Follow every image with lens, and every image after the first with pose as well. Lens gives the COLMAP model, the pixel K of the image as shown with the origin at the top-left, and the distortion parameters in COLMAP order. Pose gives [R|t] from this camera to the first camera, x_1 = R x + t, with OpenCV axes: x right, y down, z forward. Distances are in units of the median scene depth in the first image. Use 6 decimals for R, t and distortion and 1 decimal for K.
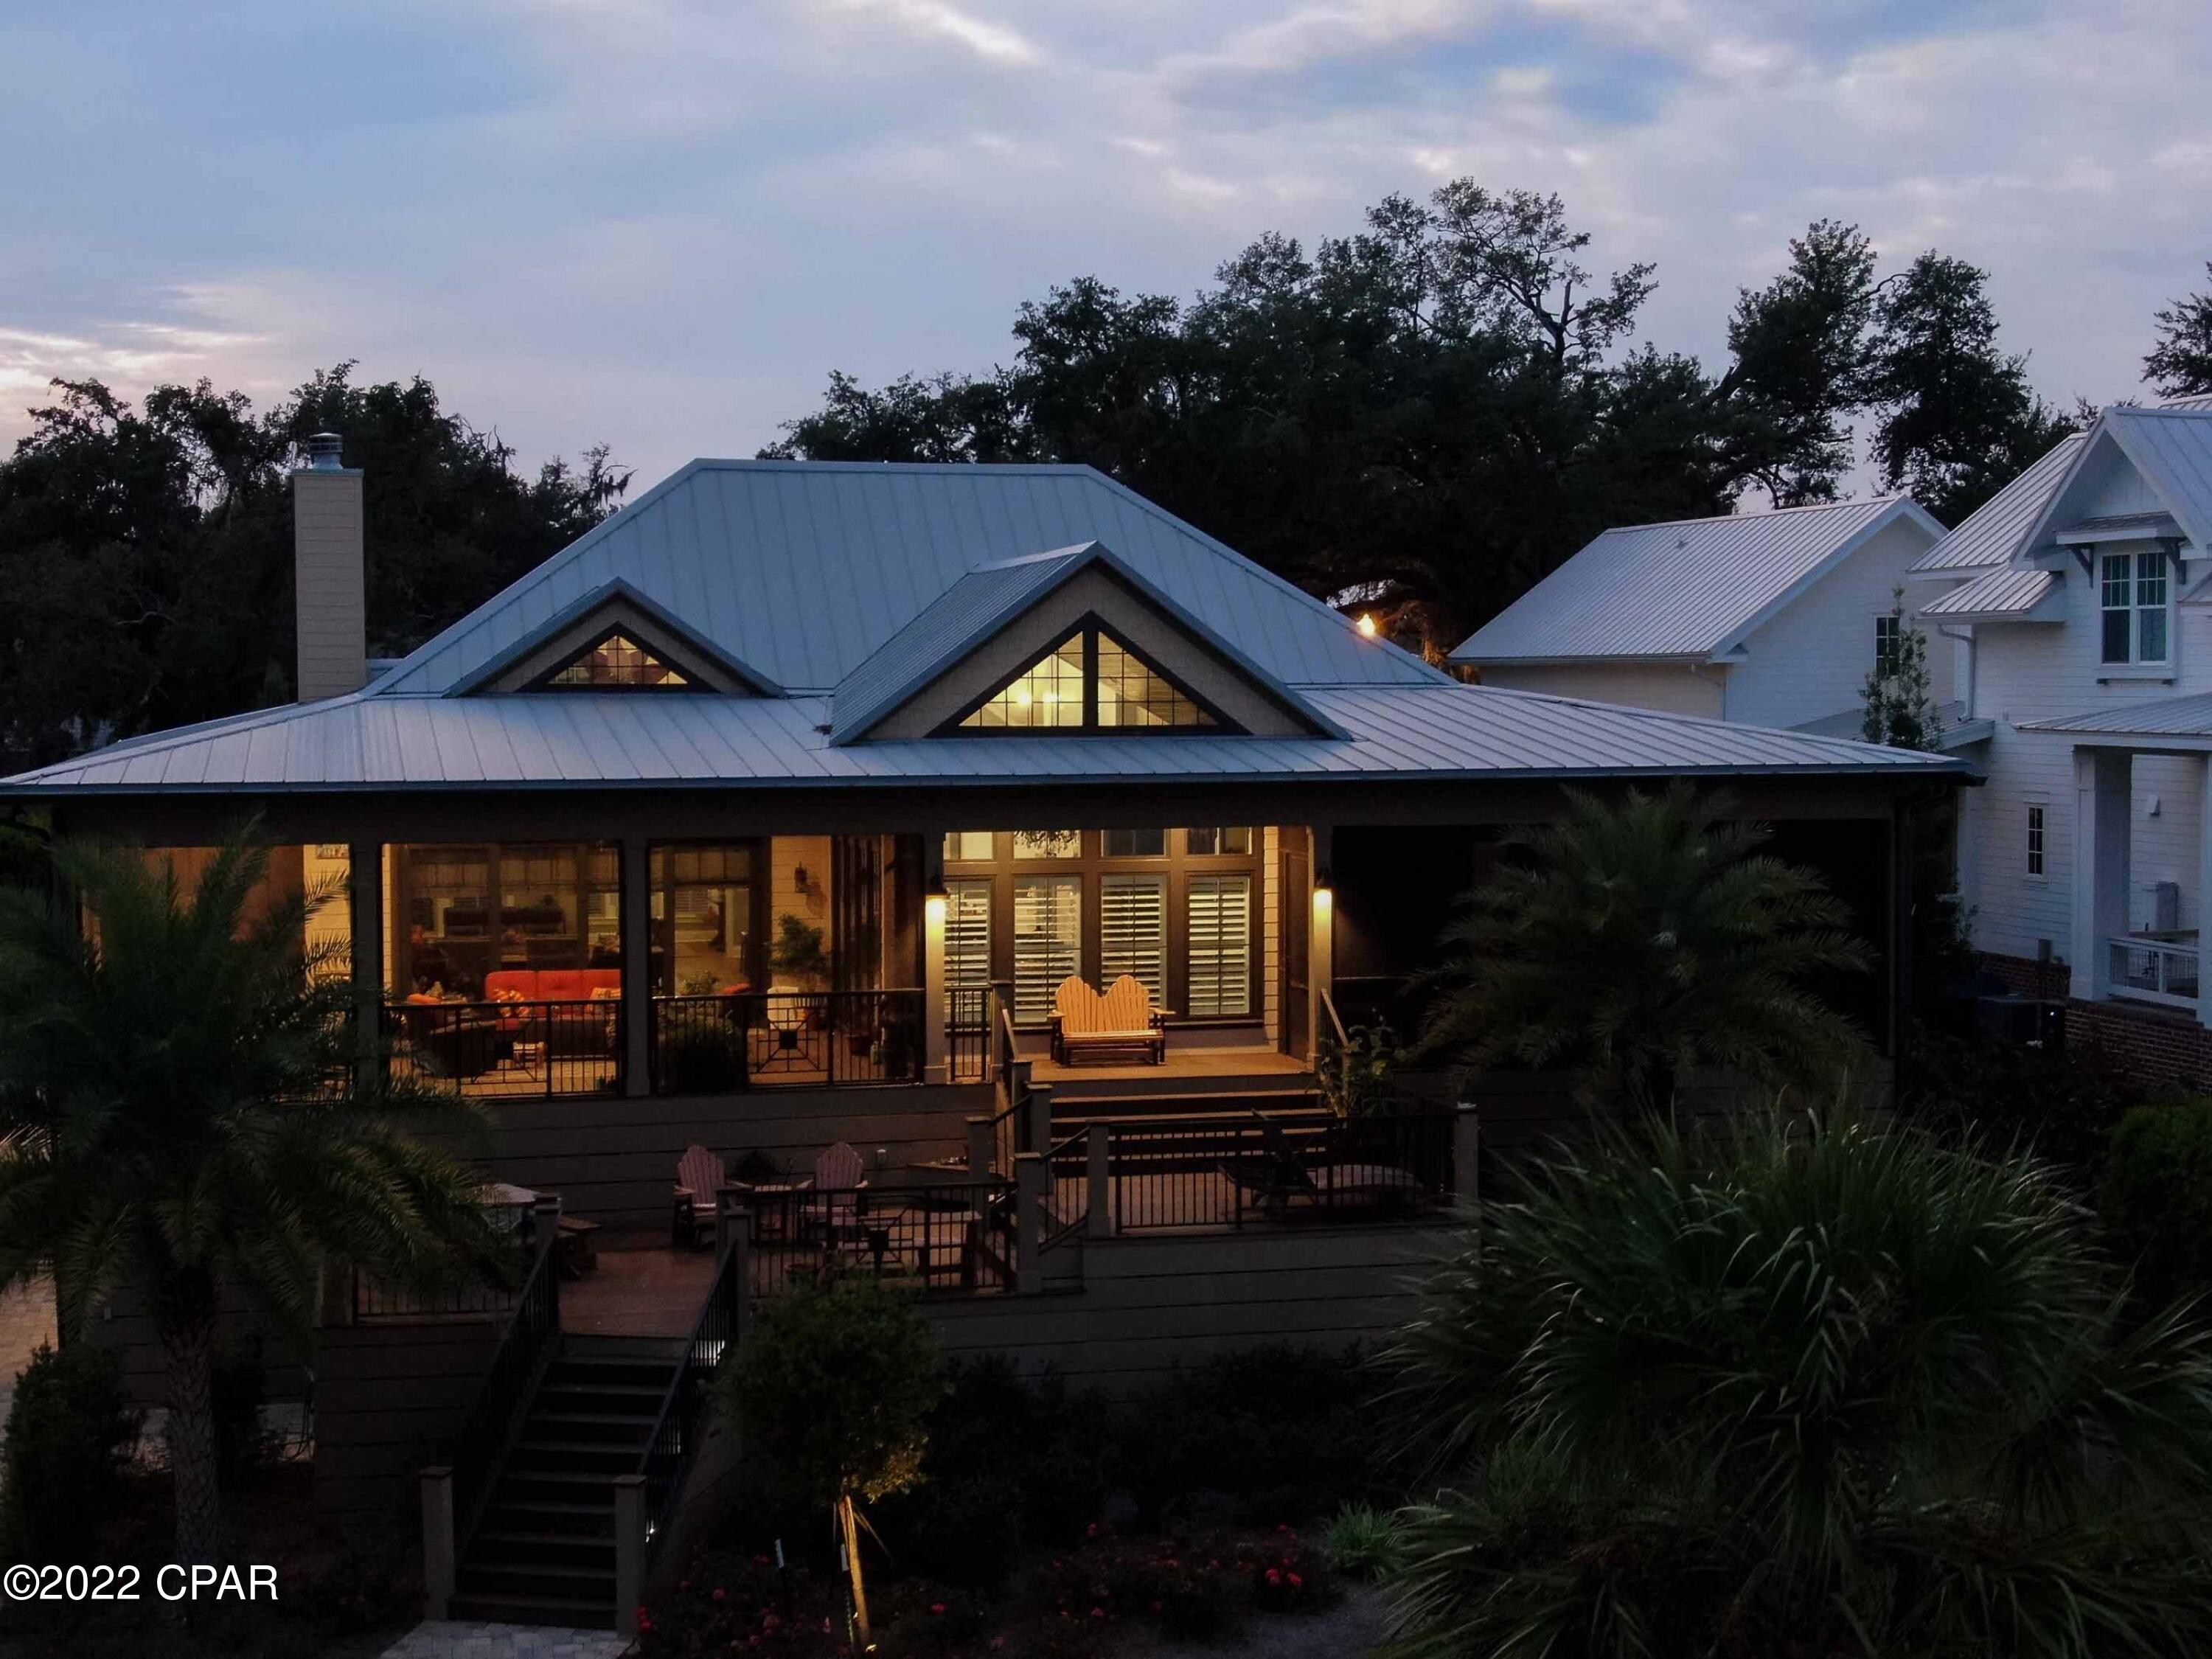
lens RADIAL K [[3158.6, 0, 1106.0], [0, 3158.6, 829.5], [0, 0, 1]] dist [0.402451, -2.222305]
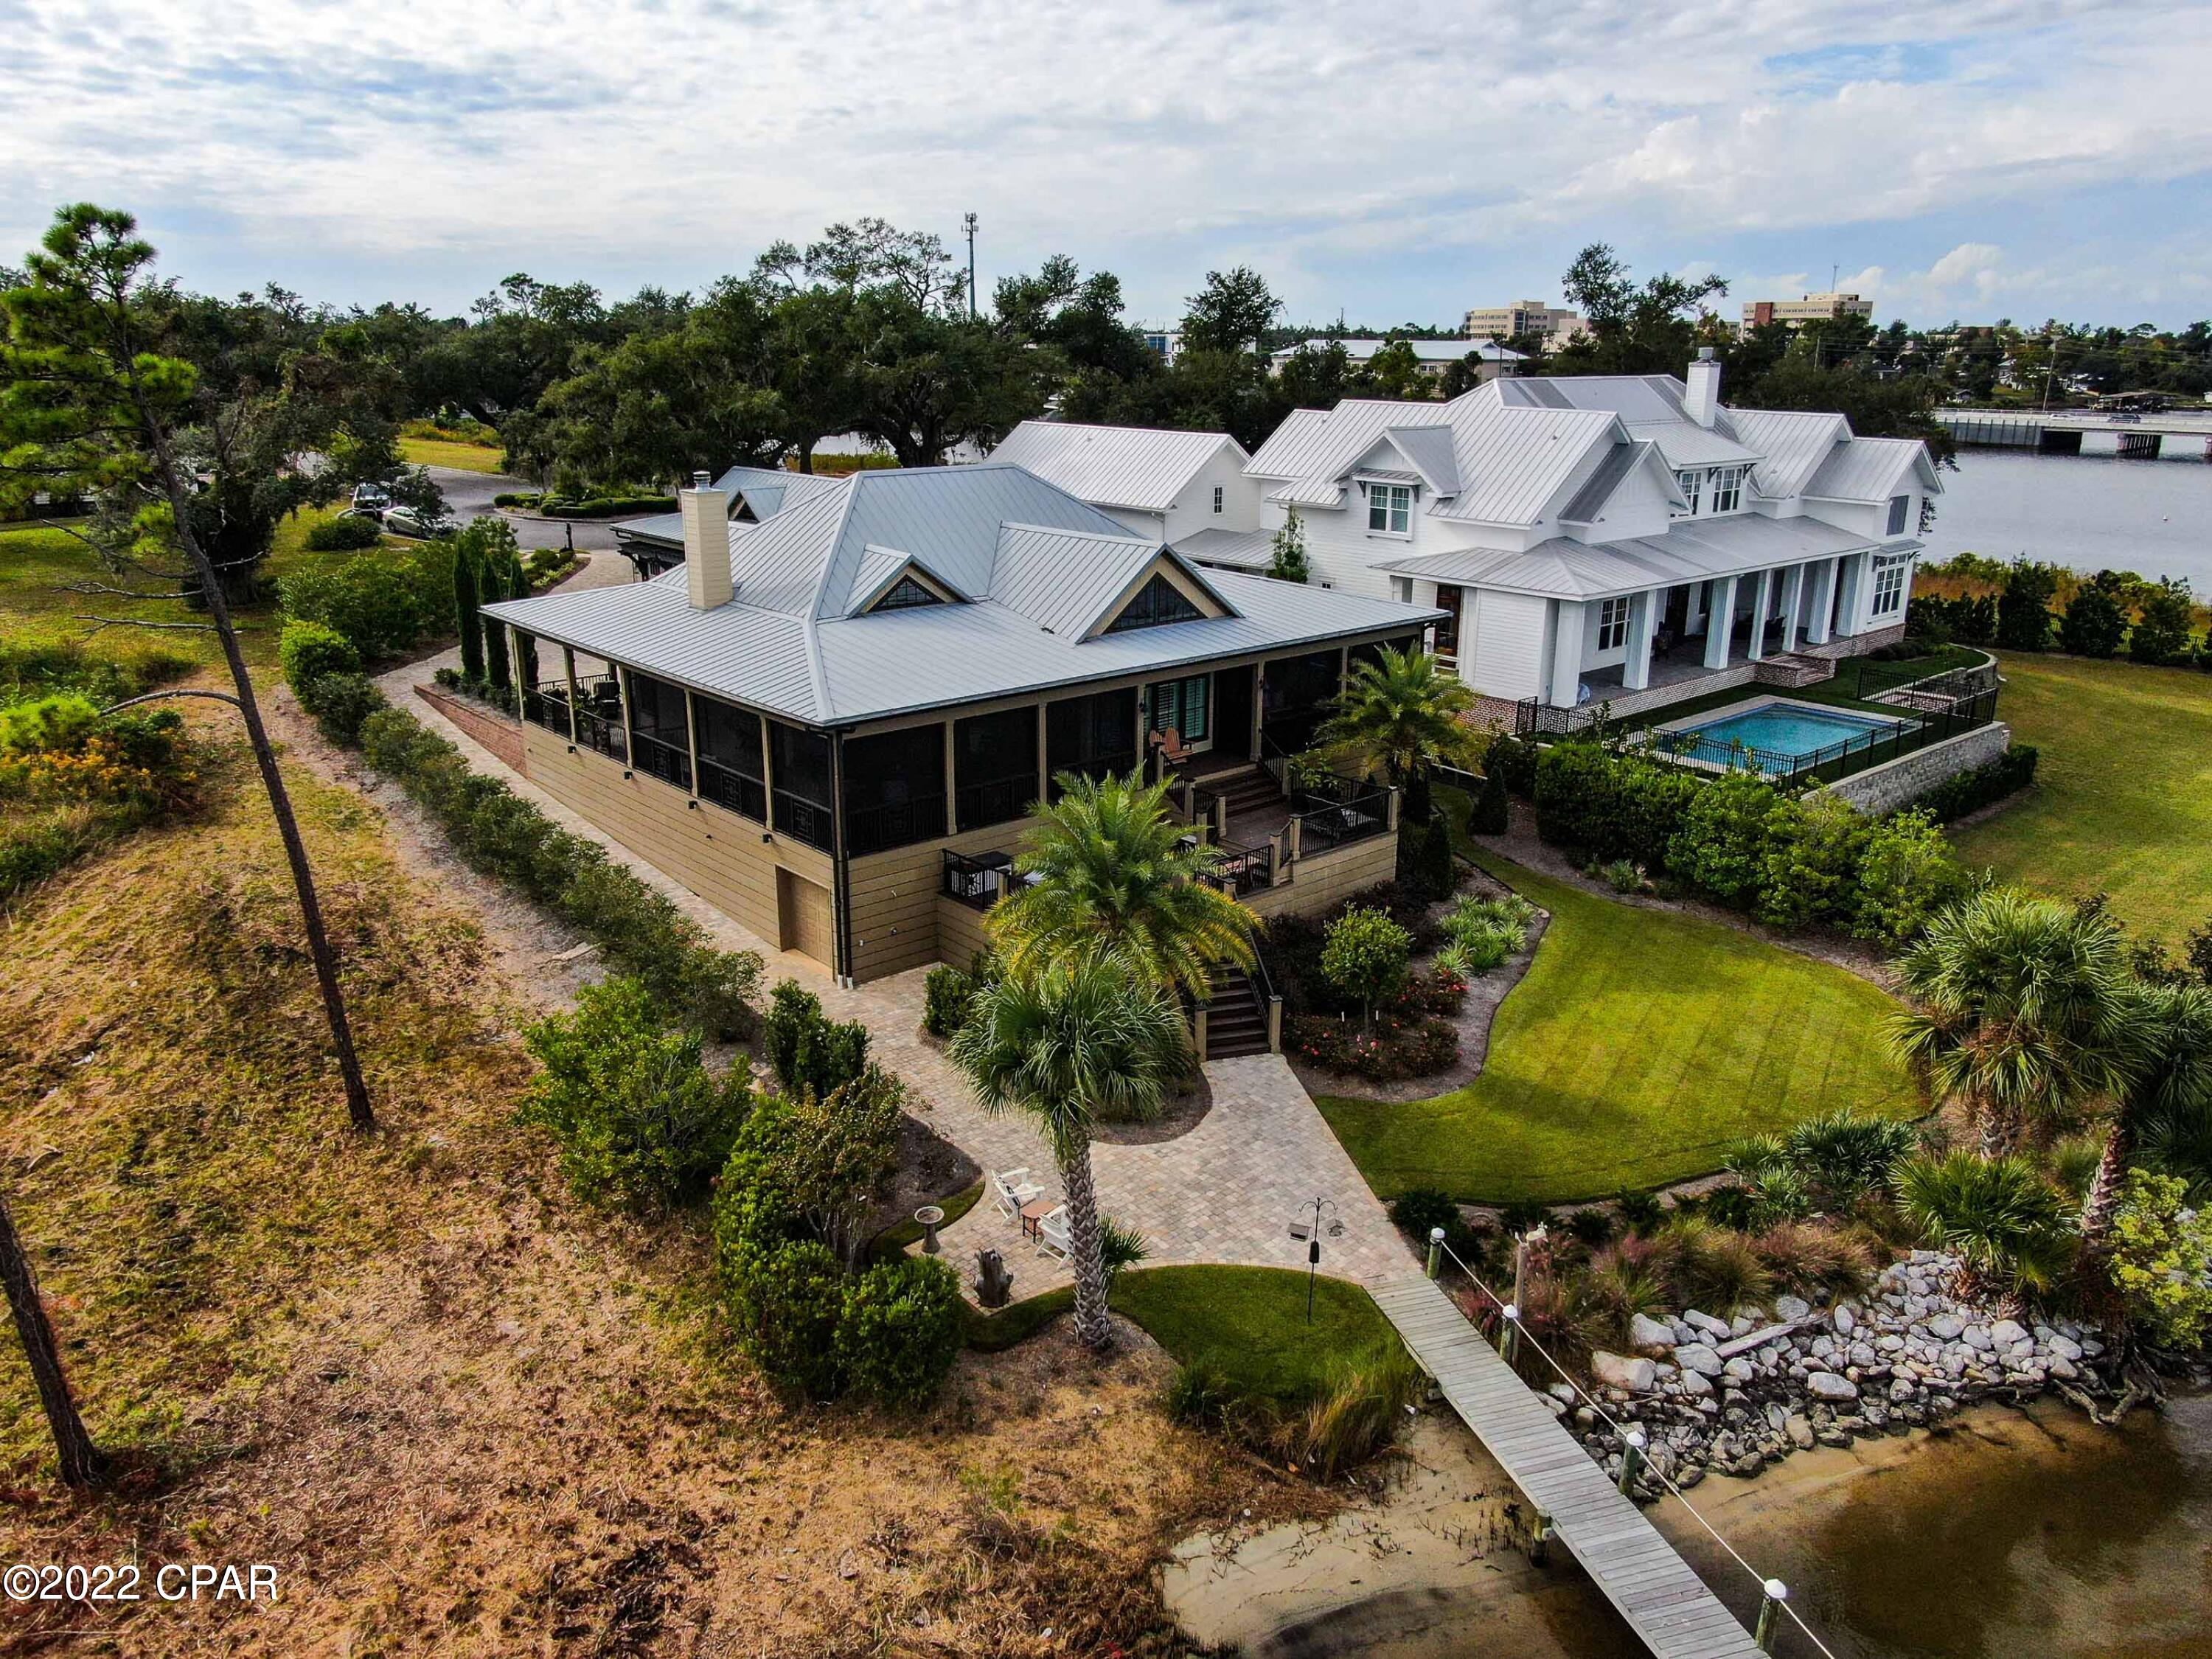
lens RADIAL K [[1585.1, 0, 1106.0], [0, 1585.1, 829.5], [0, 0, 1]] dist [-0.004828, -0.004959]
pose [[0.881476, -0.132722, 0.453194, -0.277540], [0.015317, 0.967222, 0.253468, -0.085625], [-0.471980, -0.216485, 0.854616, -0.000215]]
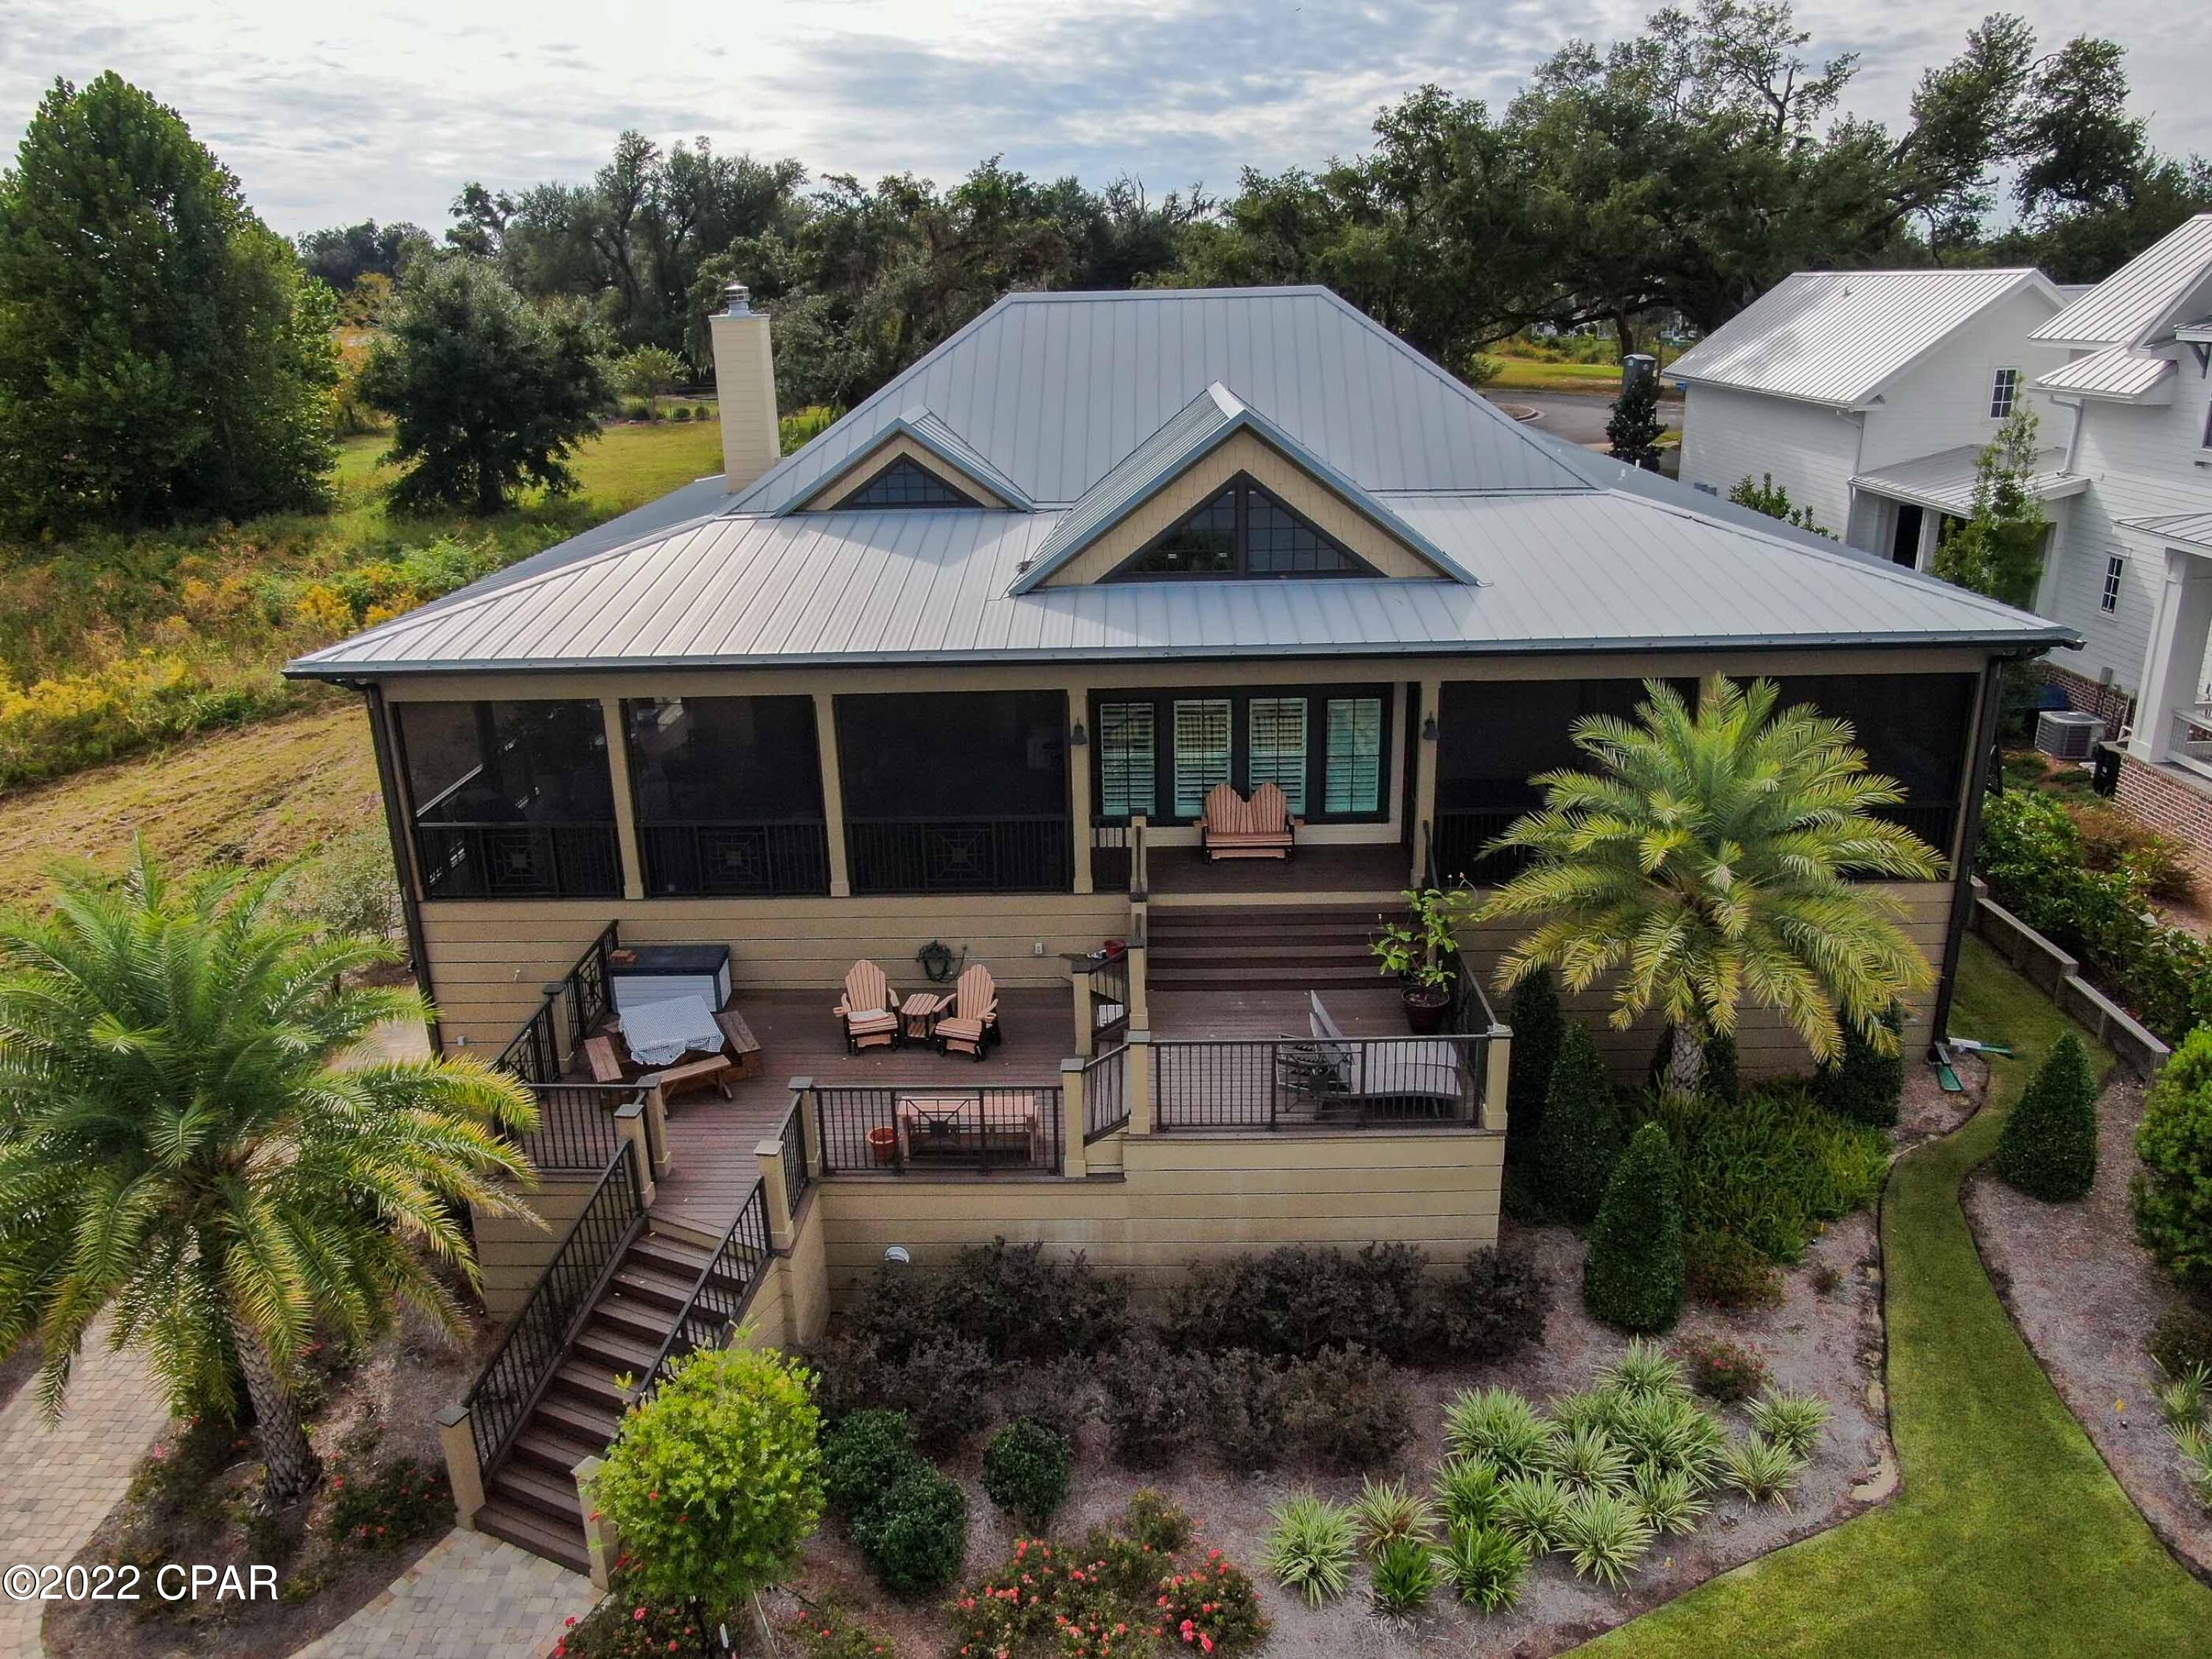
lens RADIAL K [[1603.6, 0, 1106.0], [0, 1603.6, 829.5], [0, 0, 1]] dist [-0.011815, 0.003099]
pose [[0.968715, 0.060932, -0.240581, 0.044870], [0.008157, 0.961051, 0.276252, -0.049719], [0.248043, -0.269572, 0.930487, 0.201204]]
